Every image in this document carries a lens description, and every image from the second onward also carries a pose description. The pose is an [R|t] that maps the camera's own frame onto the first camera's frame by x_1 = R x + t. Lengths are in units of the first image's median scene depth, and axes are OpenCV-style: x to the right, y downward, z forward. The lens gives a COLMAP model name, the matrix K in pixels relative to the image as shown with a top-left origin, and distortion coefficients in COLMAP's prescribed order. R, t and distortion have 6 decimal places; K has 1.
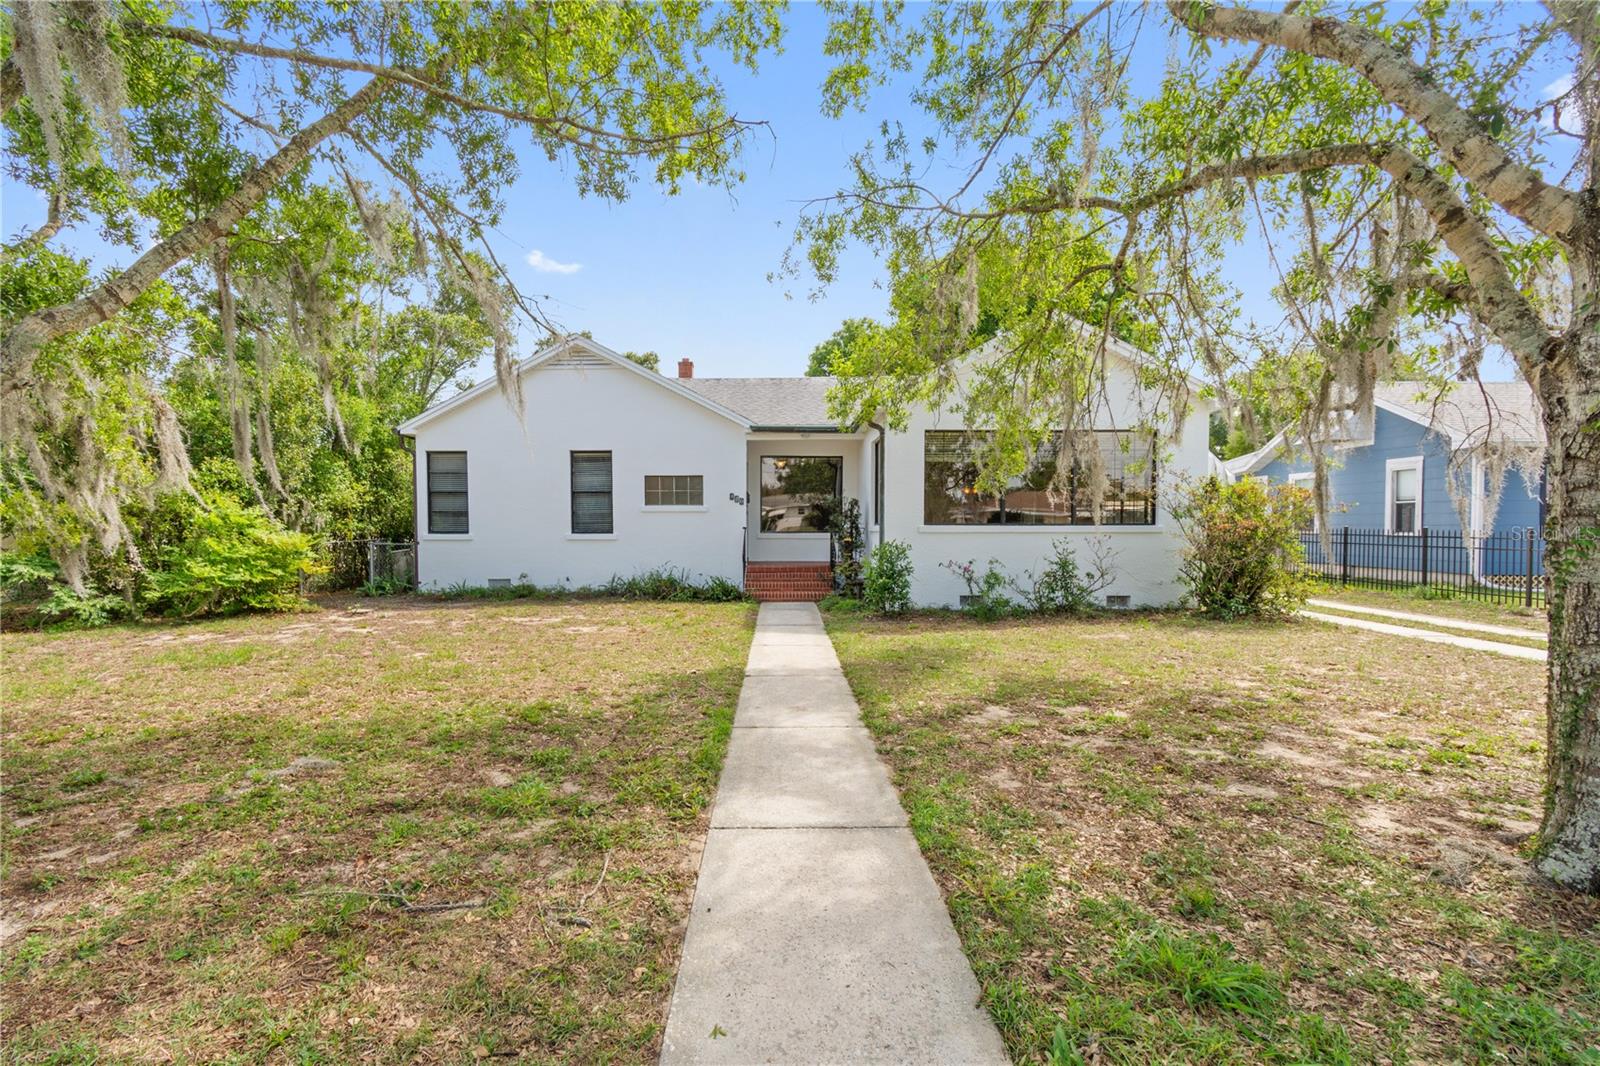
lens RADIAL K [[691.5, 0, 774.3], [0, 691.5, 526.9], [0, 0, 1]] dist [0.000487, 0.000096]
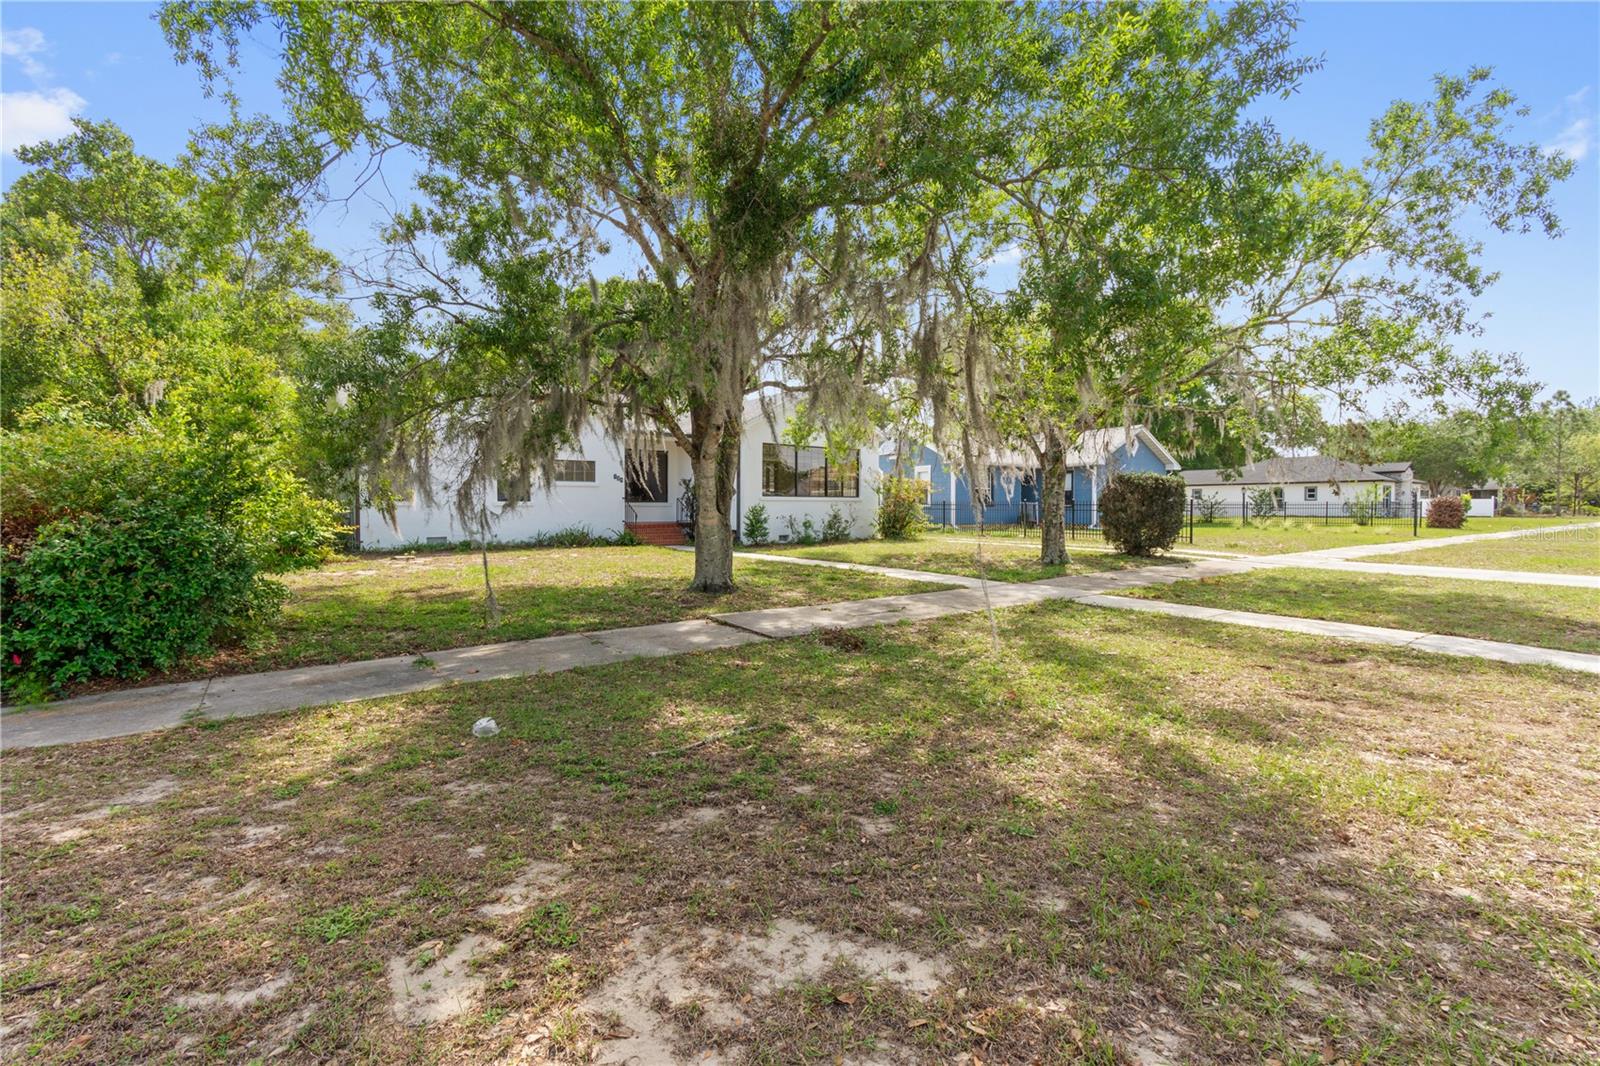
lens RADIAL K [[692.6, 0, 800.7], [0, 692.6, 498.6], [0, 0, 1]] dist [0.001514, 0.000265]
pose [[0.789425, 0.009039, 0.613780, -0.660630], [0.003482, 0.999810, -0.019202, 0.032177], [-0.613837, 0.017296, 0.789244, -0.375511]]
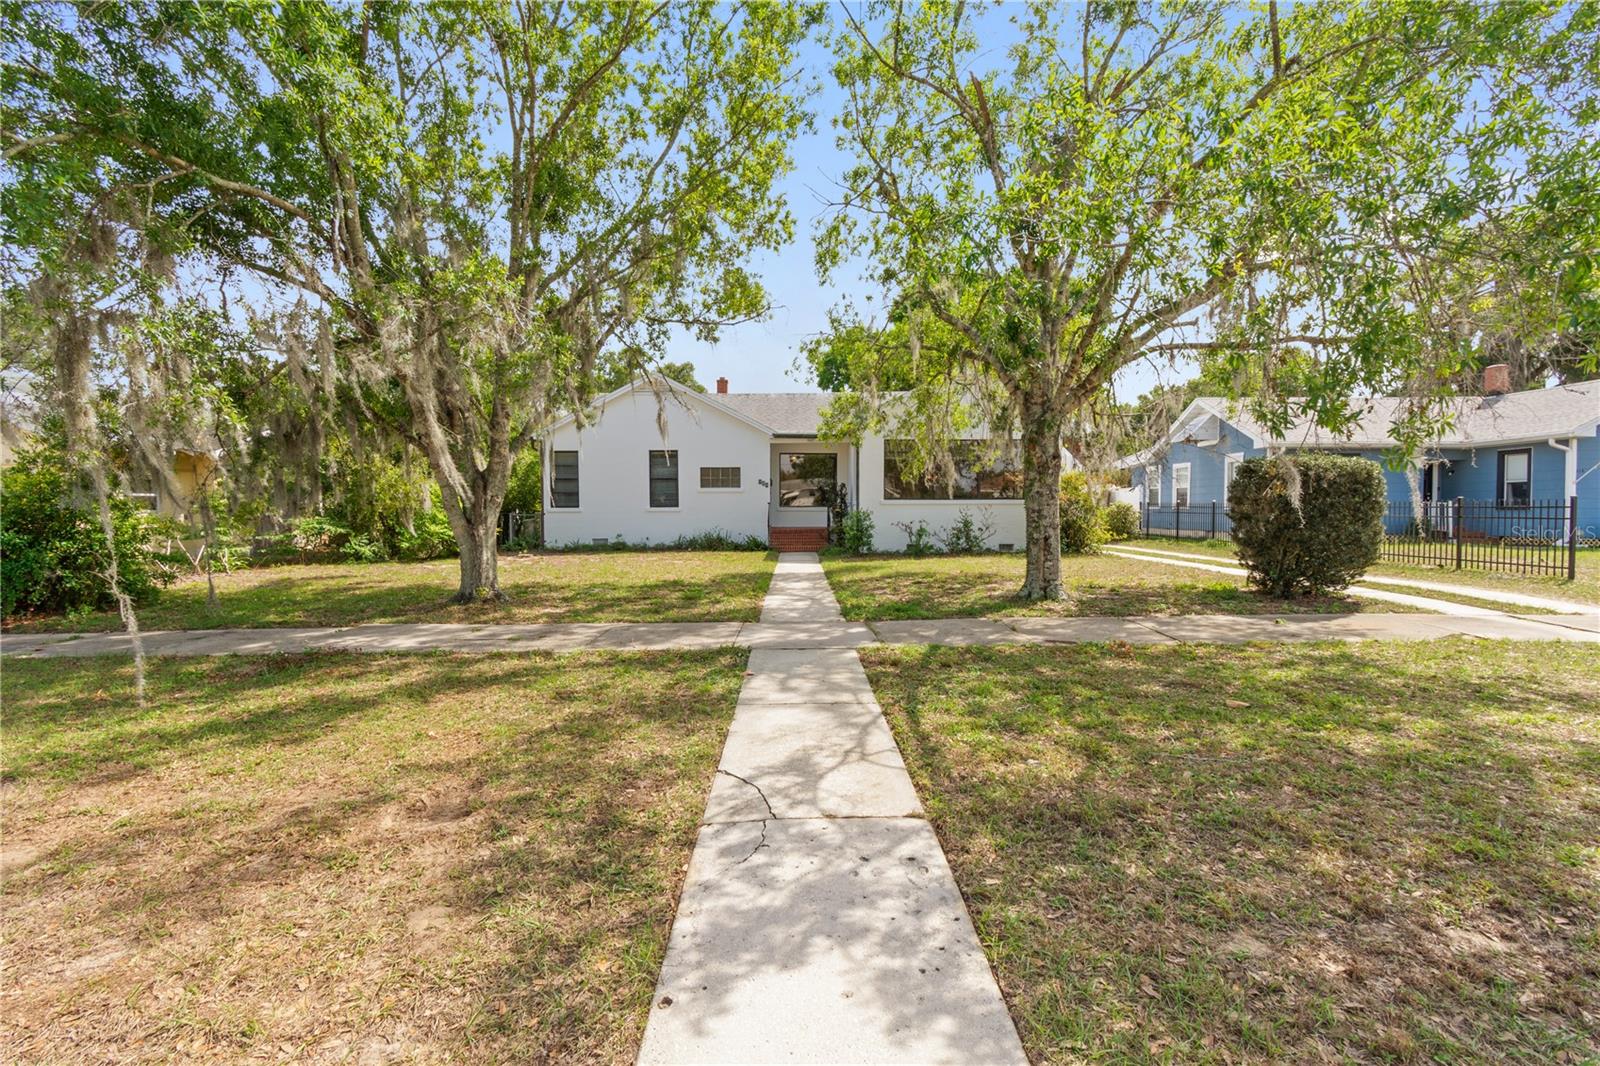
lens RADIAL K [[692.6, 0, 800.7], [0, 692.6, 498.6], [0, 0, 1]] dist [0.001514, 0.000265]
pose [[0.999865, -0.001402, 0.016354, 0.000754], [0.001704, 0.999828, -0.018472, 0.019899], [-0.016326, 0.018497, 0.999696, -0.484213]]
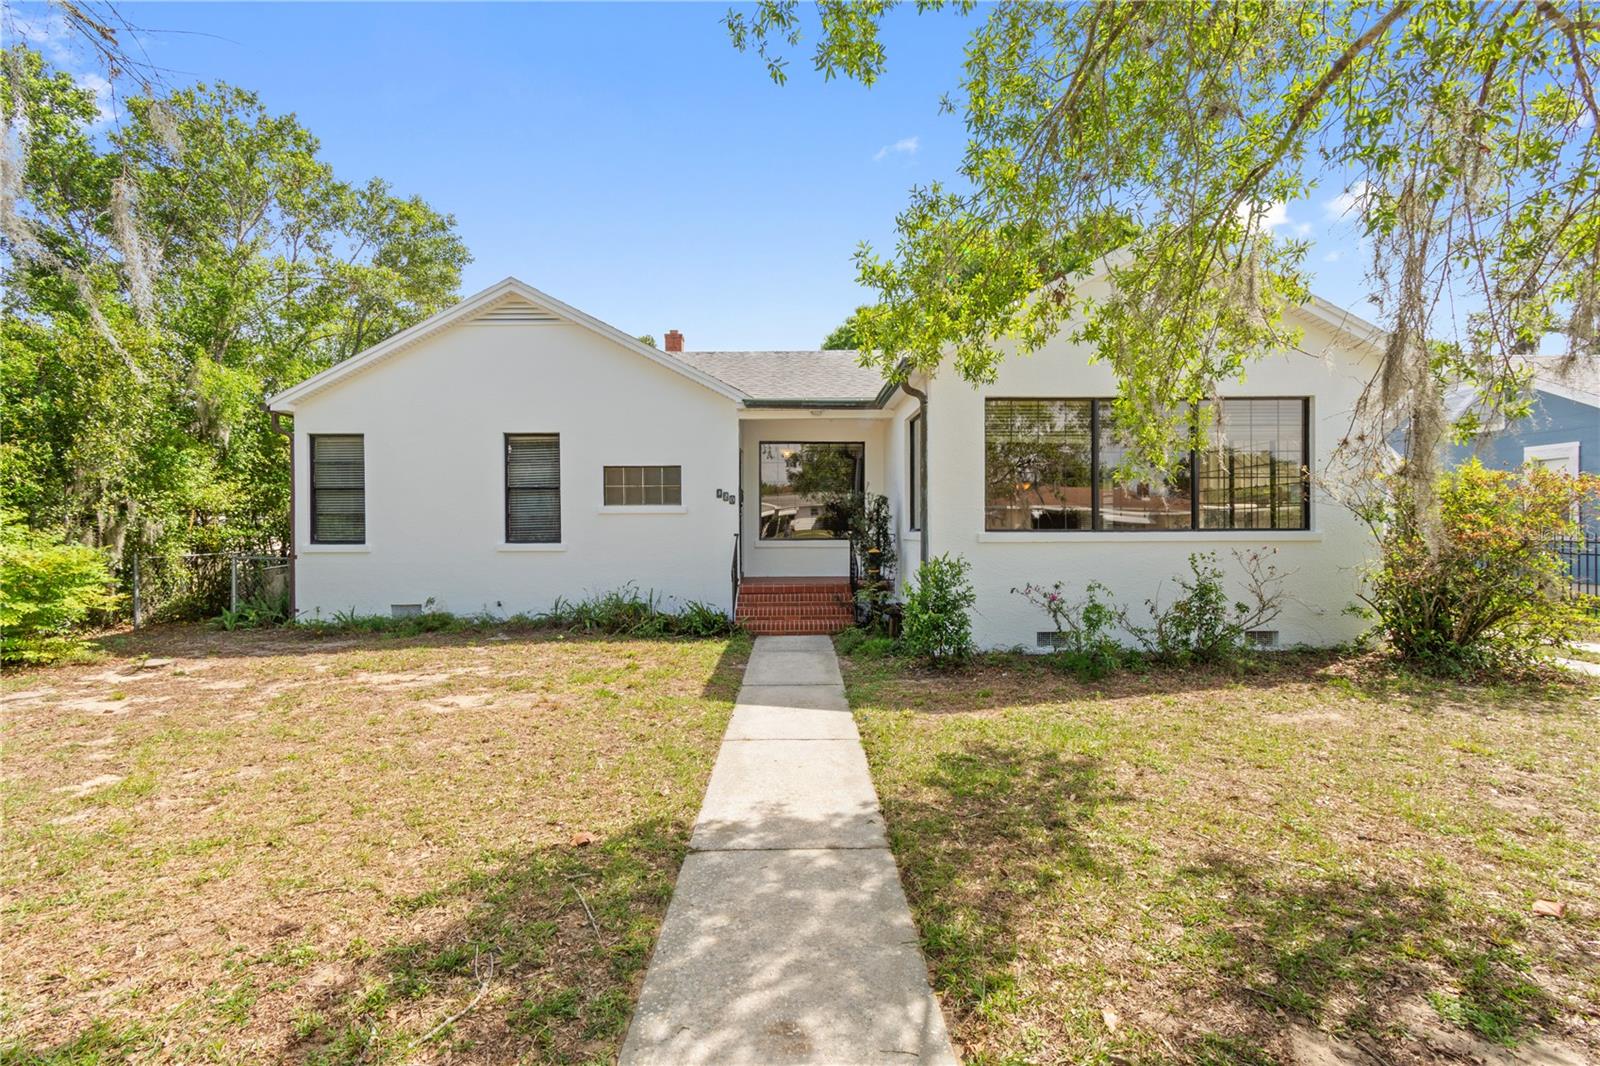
lens RADIAL K [[692.6, 0, 800.7], [0, 692.6, 498.6], [0, 0, 1]] dist [0.001514, 0.000265]
pose [[0.999853, -0.003042, 0.016891, 0.015301], [0.003746, 0.999120, -0.041784, -0.006374], [-0.016749, 0.041841, 0.998984, 0.251197]]
